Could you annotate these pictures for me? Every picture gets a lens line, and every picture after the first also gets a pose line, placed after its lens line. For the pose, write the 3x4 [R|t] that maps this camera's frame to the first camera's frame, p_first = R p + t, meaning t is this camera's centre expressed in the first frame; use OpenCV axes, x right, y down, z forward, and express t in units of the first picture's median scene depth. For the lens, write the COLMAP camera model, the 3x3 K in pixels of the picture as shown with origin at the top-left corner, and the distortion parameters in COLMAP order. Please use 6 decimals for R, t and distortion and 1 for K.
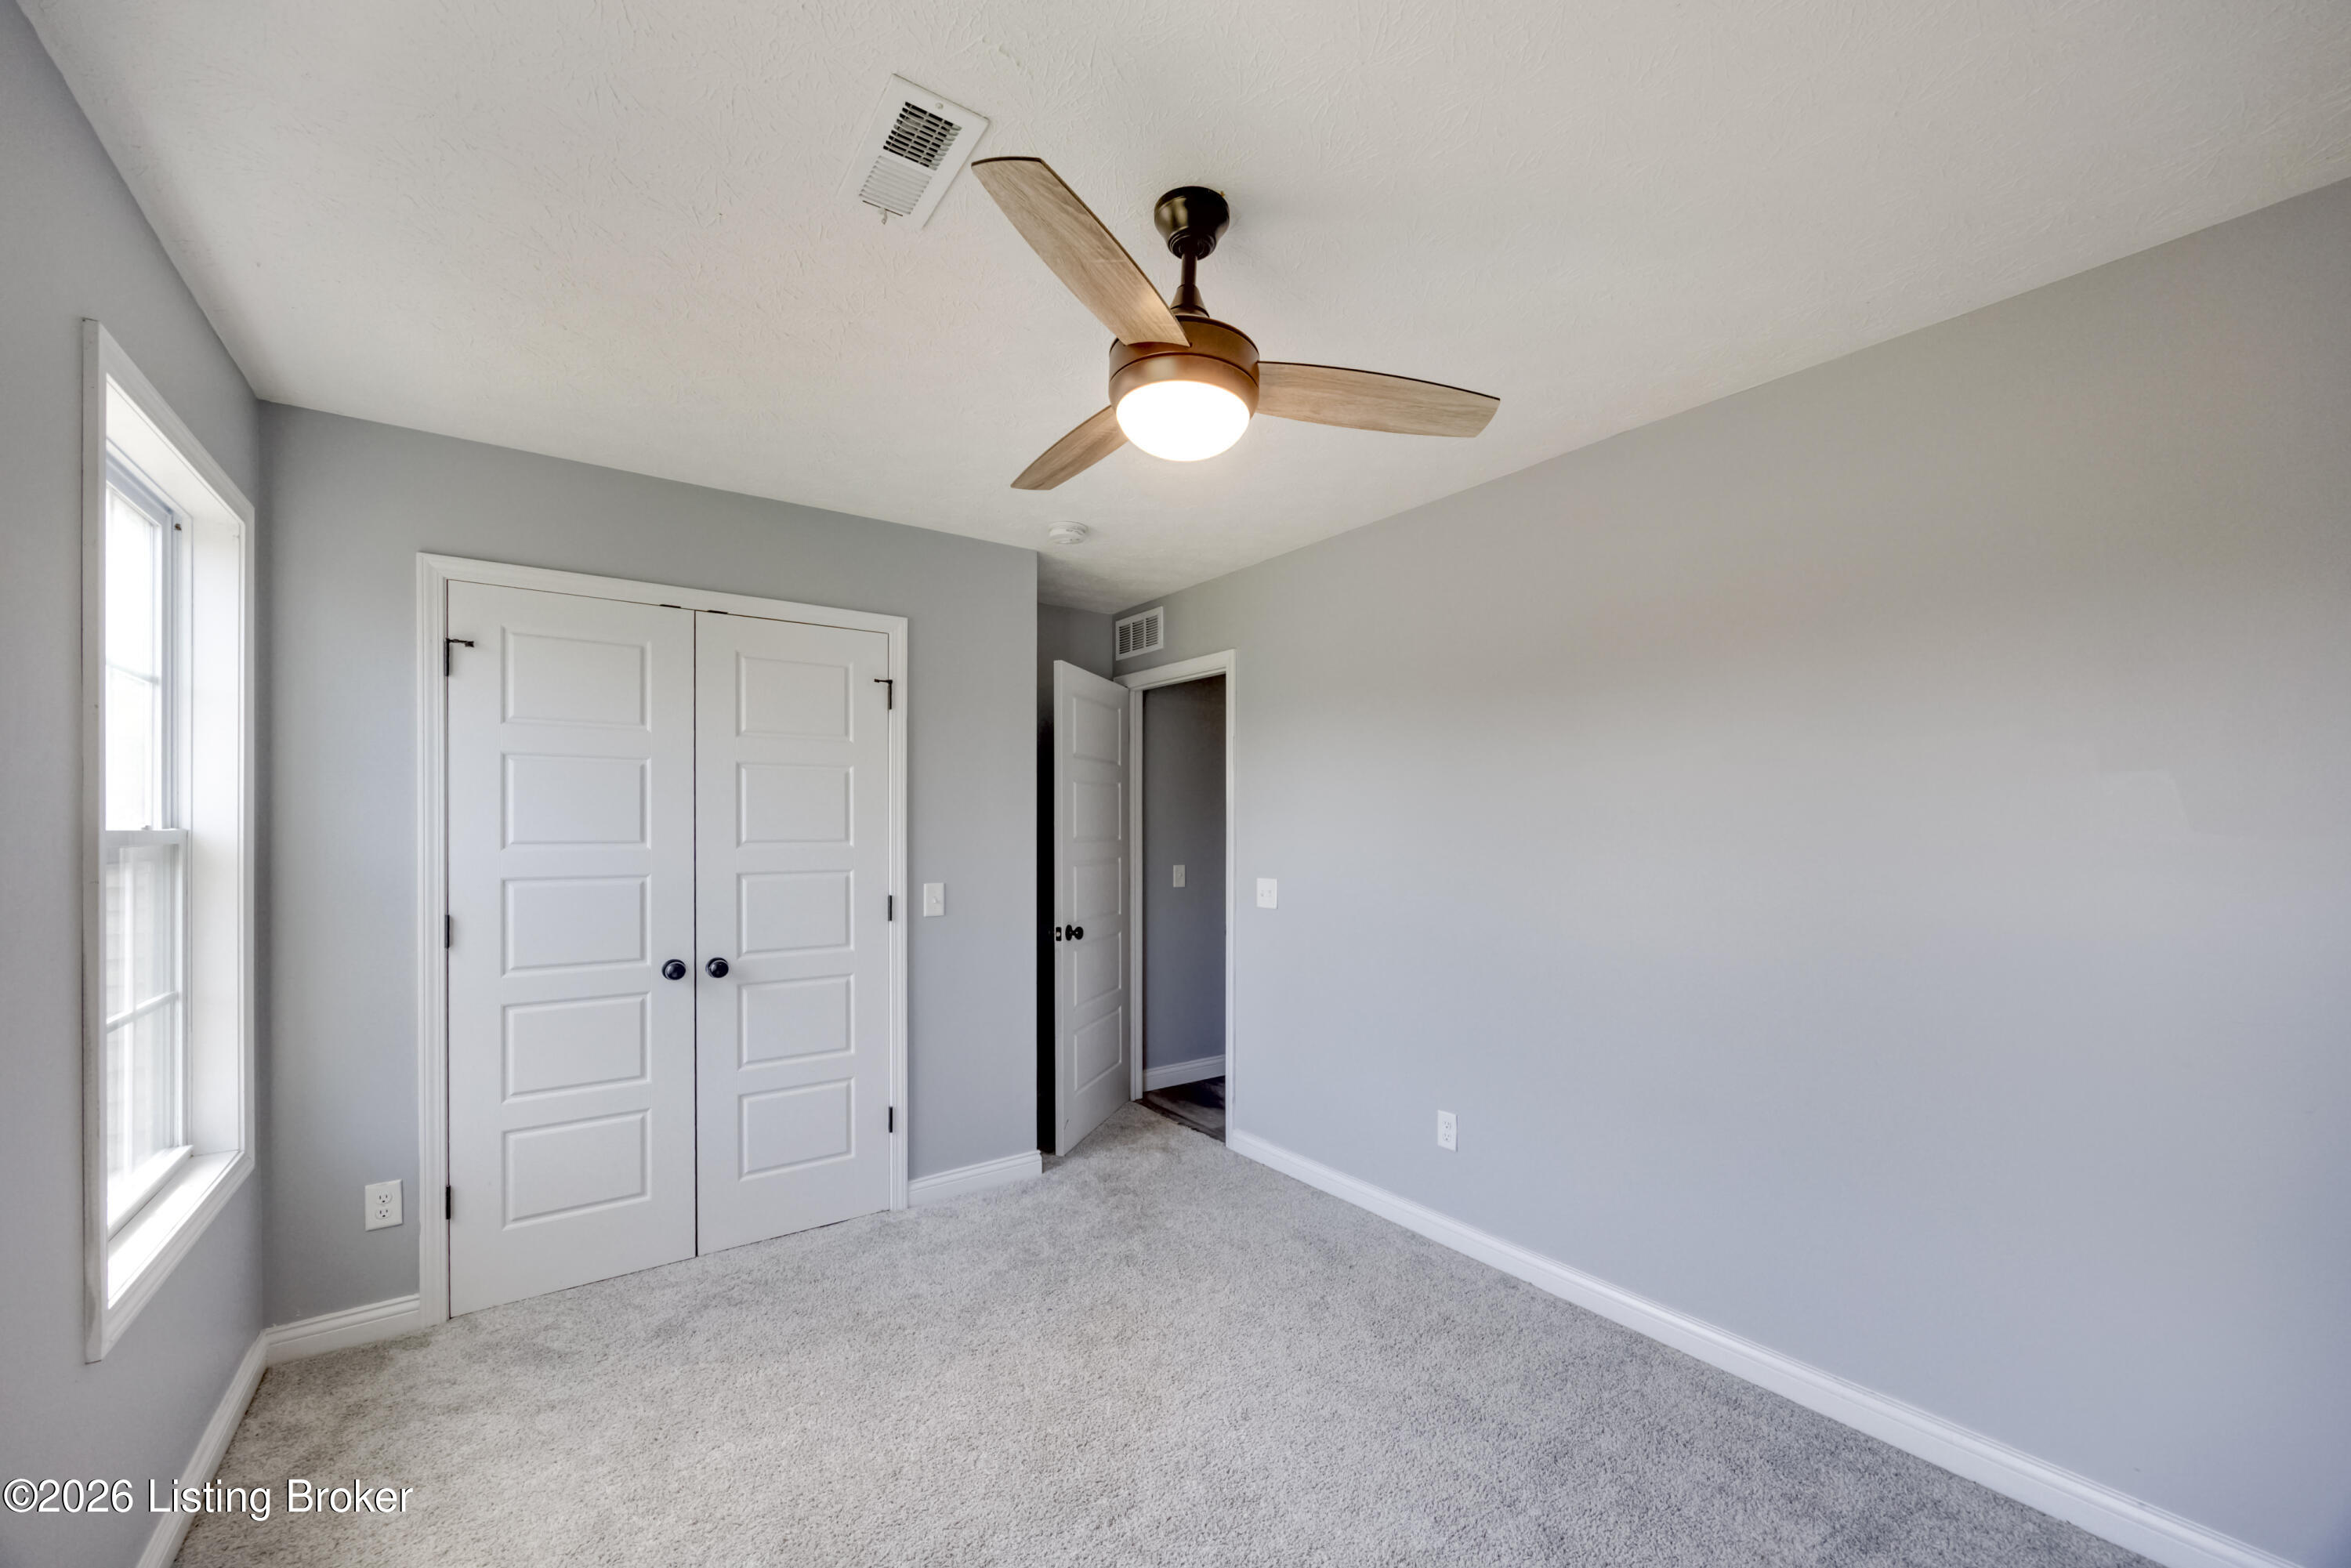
lens RADIAL K [[915.5, 0, 1173.1], [0, 915.5, 822.8], [0, 0, 1]] dist [-0.000640, -0.000024]
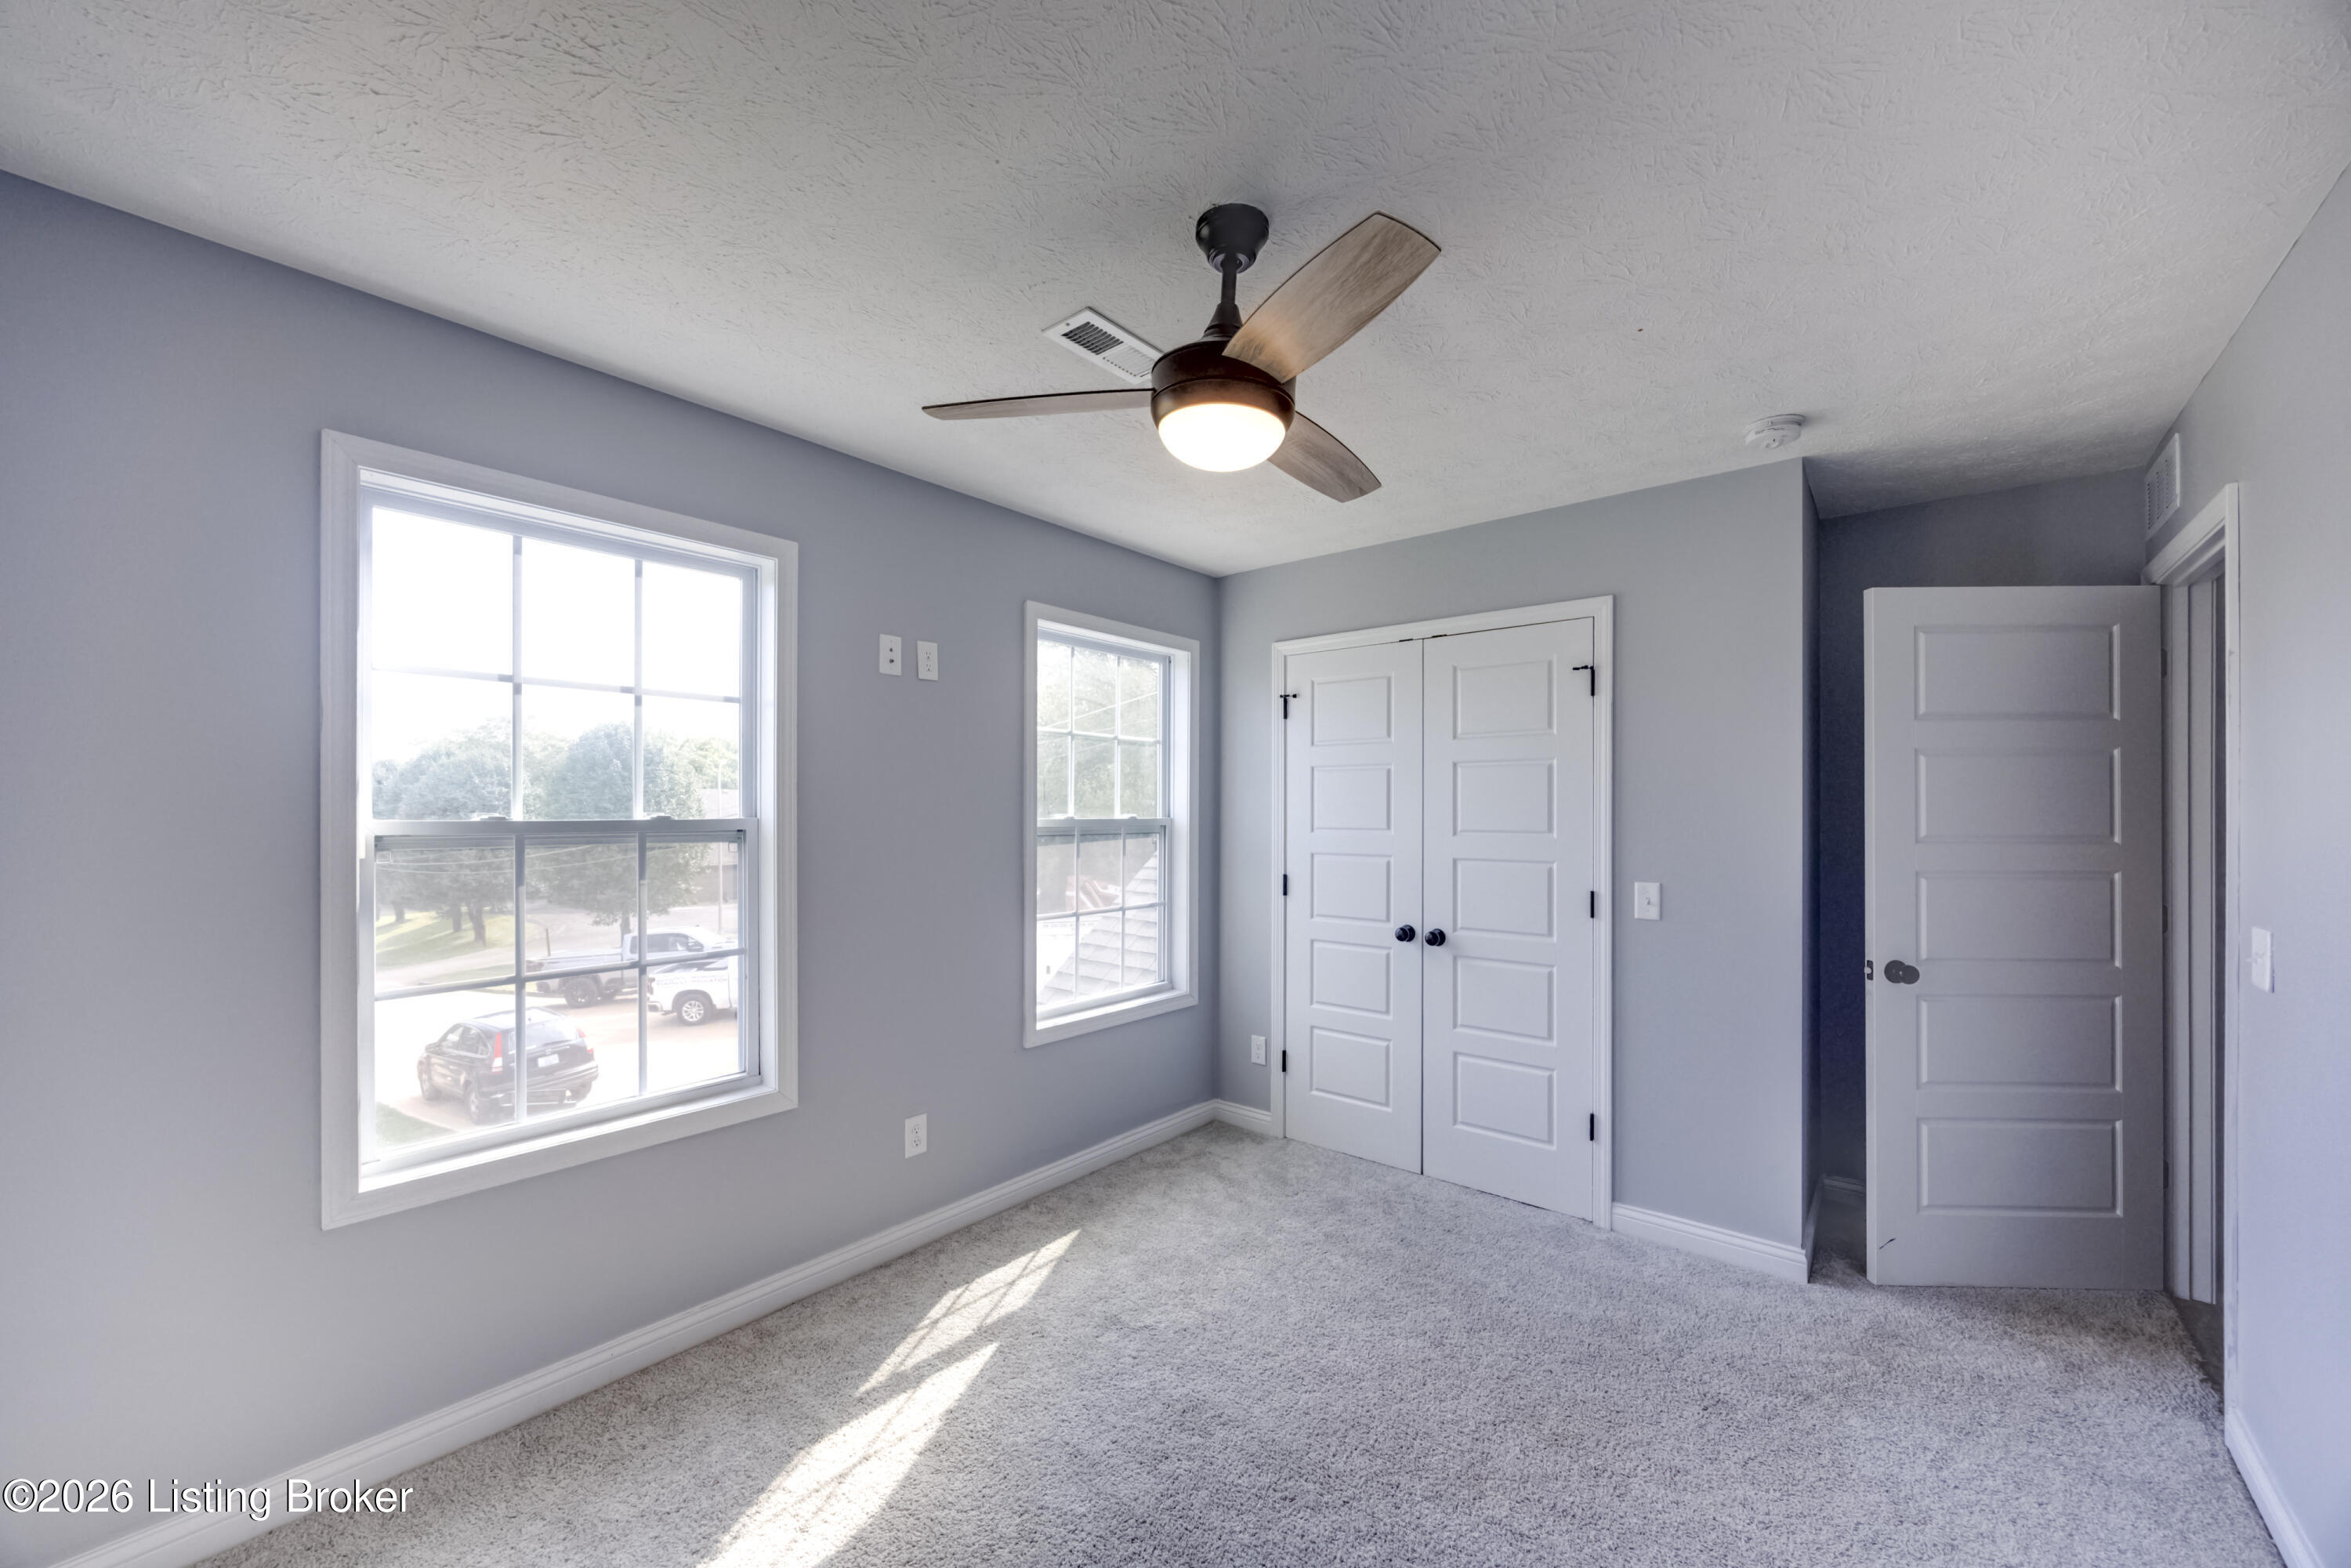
lens RADIAL K [[900.4, 0, 1180.2], [0, 900.4, 806.1], [0, 0, 1]] dist [0.000909, -0.000057]
pose [[0.253498, -0.009199, -0.967292, 0.513779], [-0.002253, 0.999946, -0.010100, 0.001537], [0.967333, 0.004739, 0.253463, 0.364148]]
